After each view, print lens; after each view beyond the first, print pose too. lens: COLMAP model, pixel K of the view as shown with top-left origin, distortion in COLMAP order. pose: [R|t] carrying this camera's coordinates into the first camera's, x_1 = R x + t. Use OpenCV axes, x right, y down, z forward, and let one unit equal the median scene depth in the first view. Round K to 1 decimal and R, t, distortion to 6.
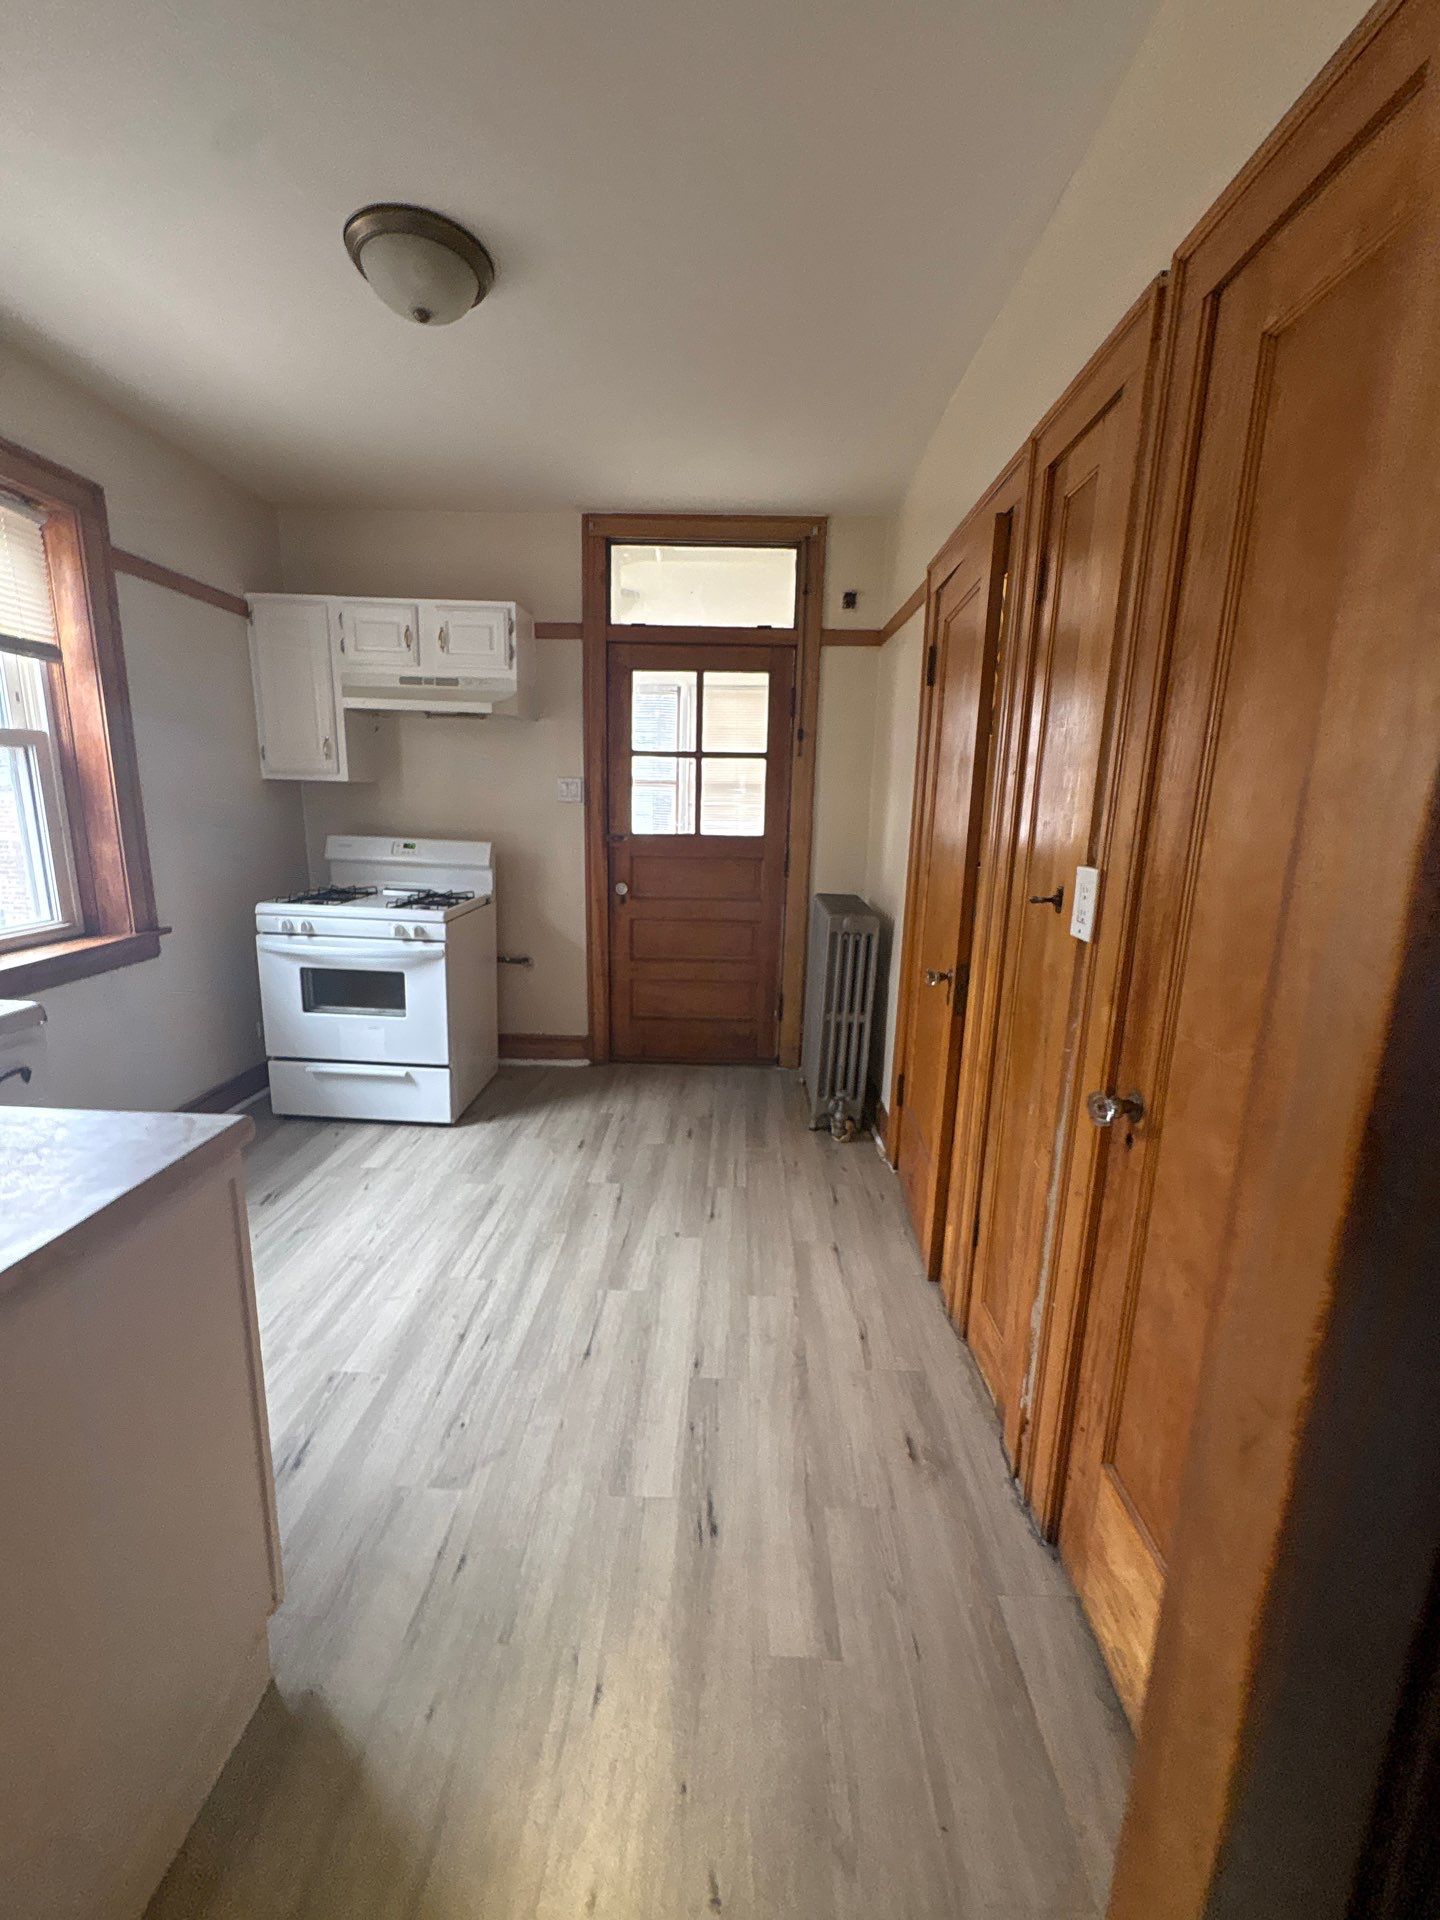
lens RADIAL K [[779.0, 0, 715.2], [0, 779.0, 958.3], [0, 0, 1]] dist [0.000827, 0.000126]
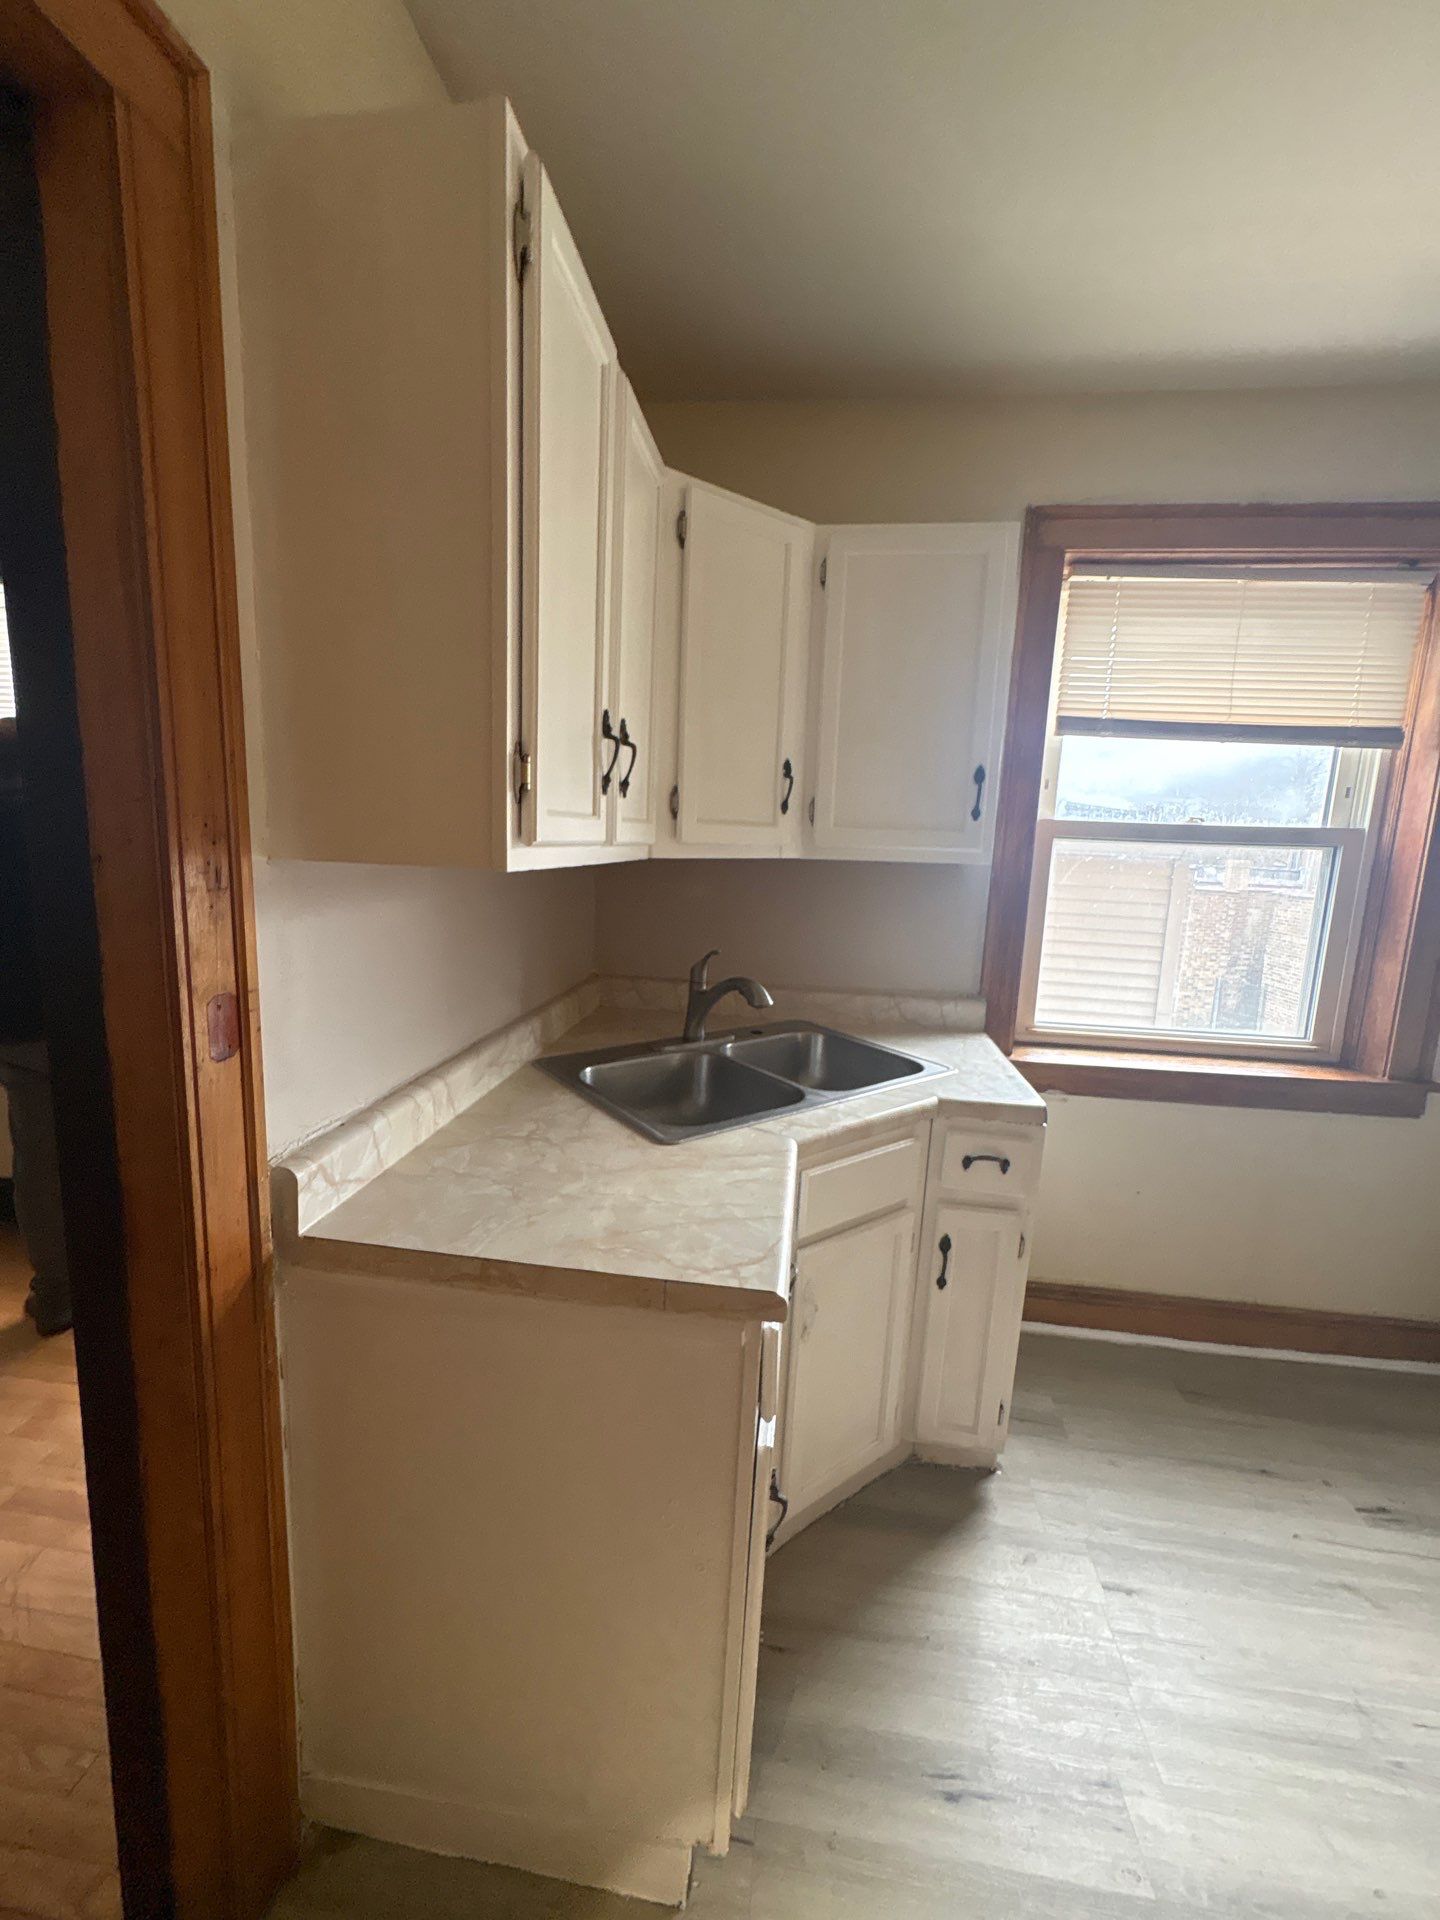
lens RADIAL K [[768.0, 0, 722.7], [0, 768.0, 959.7], [0, 0, 1]] dist [0.001528, 0.000491]
pose [[-0.095480, 0.124026, -0.987675, 0.054843], [-0.242937, 0.959302, 0.143948, -0.084758], [0.965332, 0.253686, -0.061463, 0.332333]]
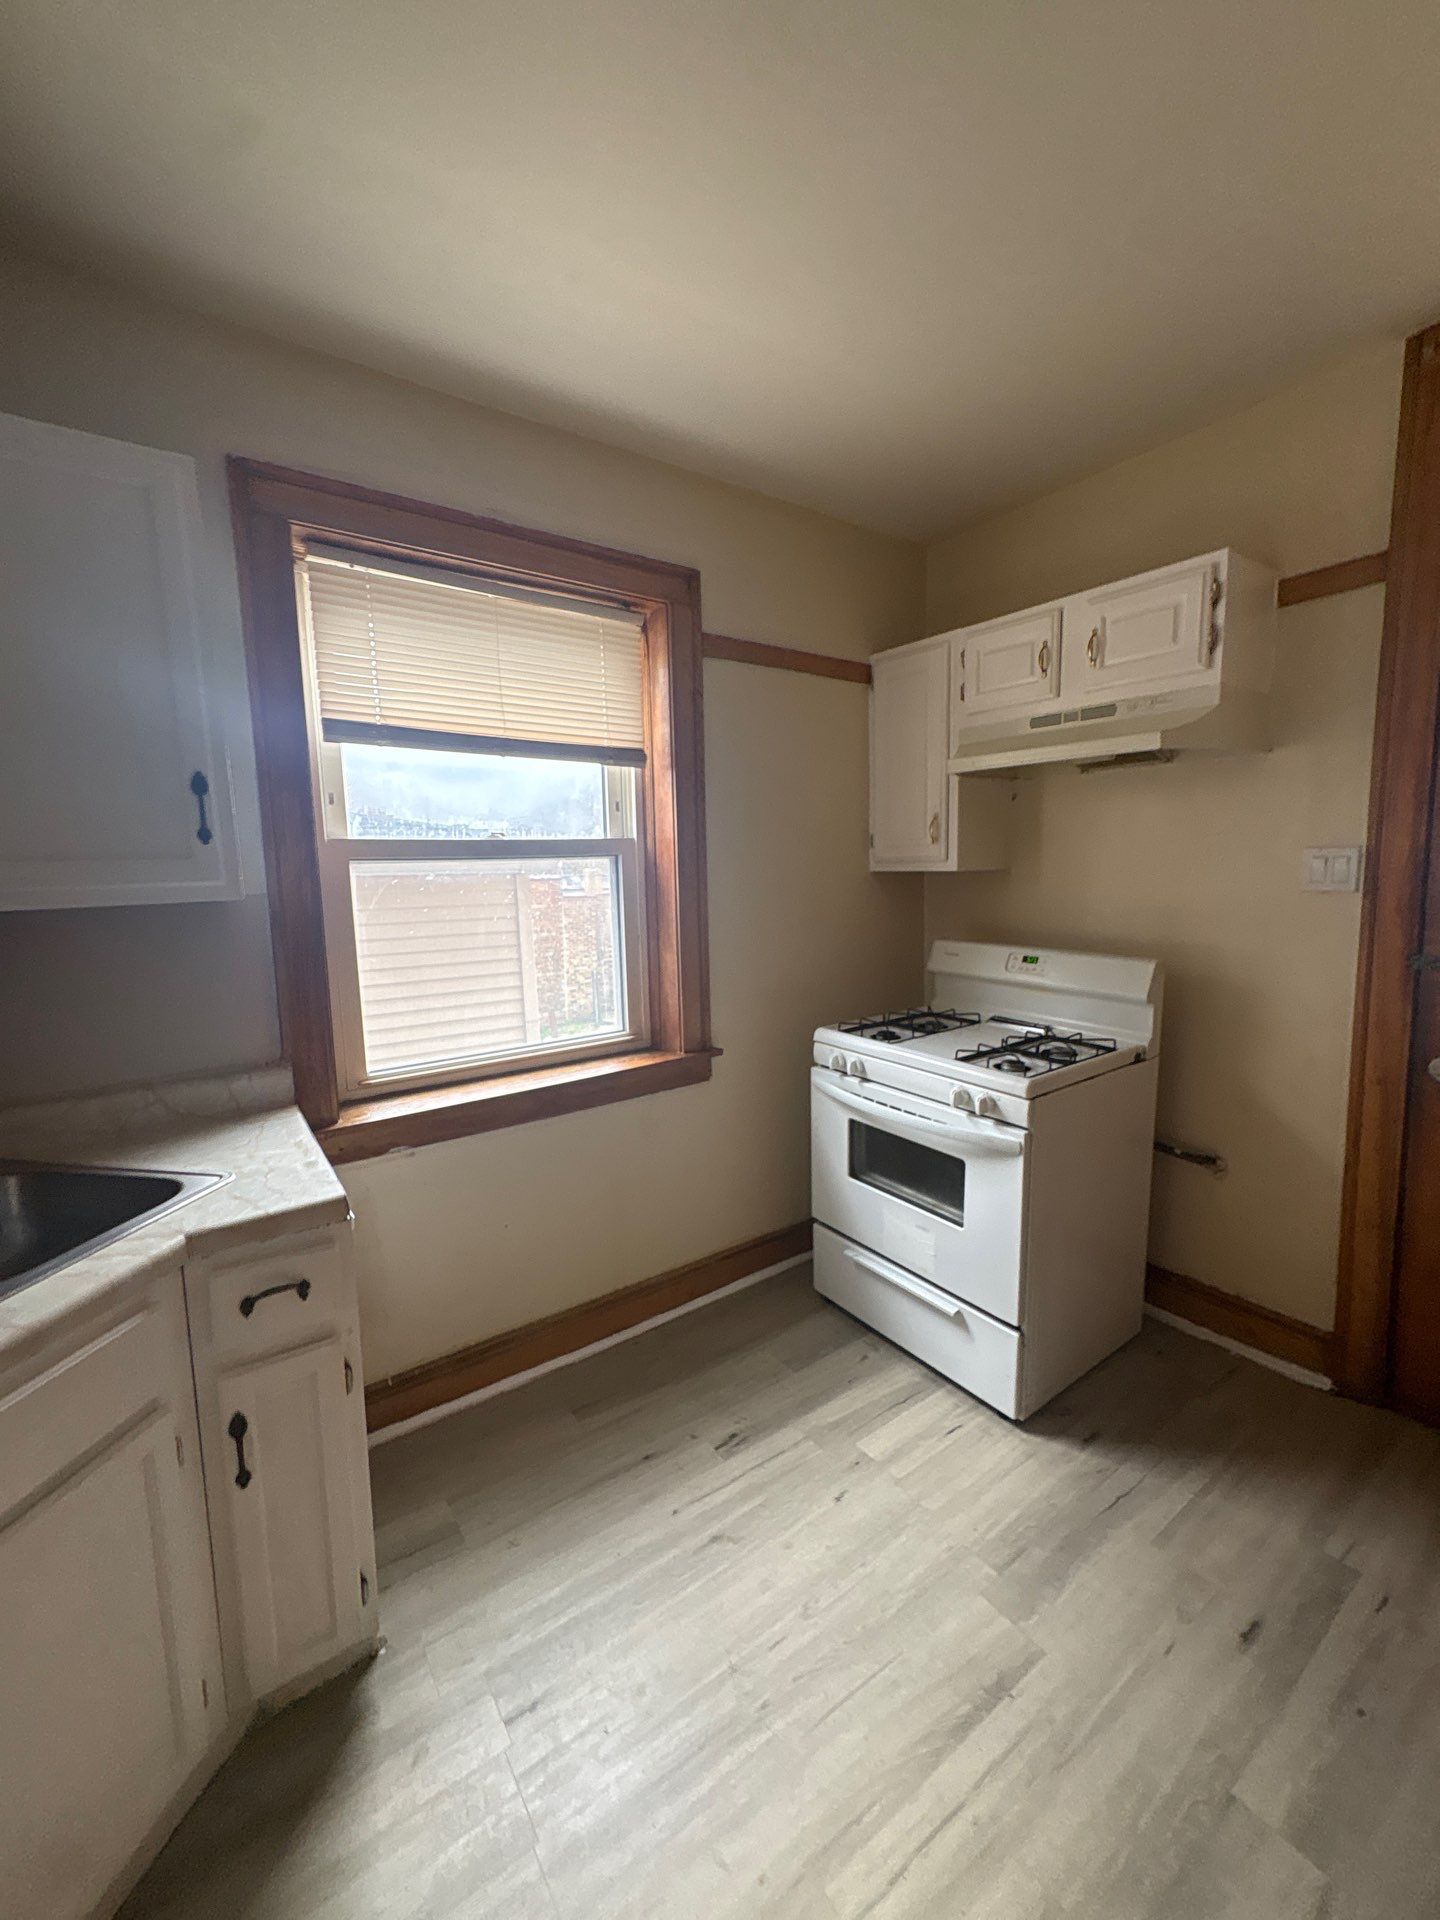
lens RADIAL K [[768.0, 0, 722.7], [0, 768.0, 959.7], [0, 0, 1]] dist [0.001528, 0.000491]
pose [[0.606196, 0.056481, -0.793308, -0.021304], [-0.122275, 0.992235, -0.022791, -0.109719], [0.785860, 0.110817, 0.608394, 0.429513]]
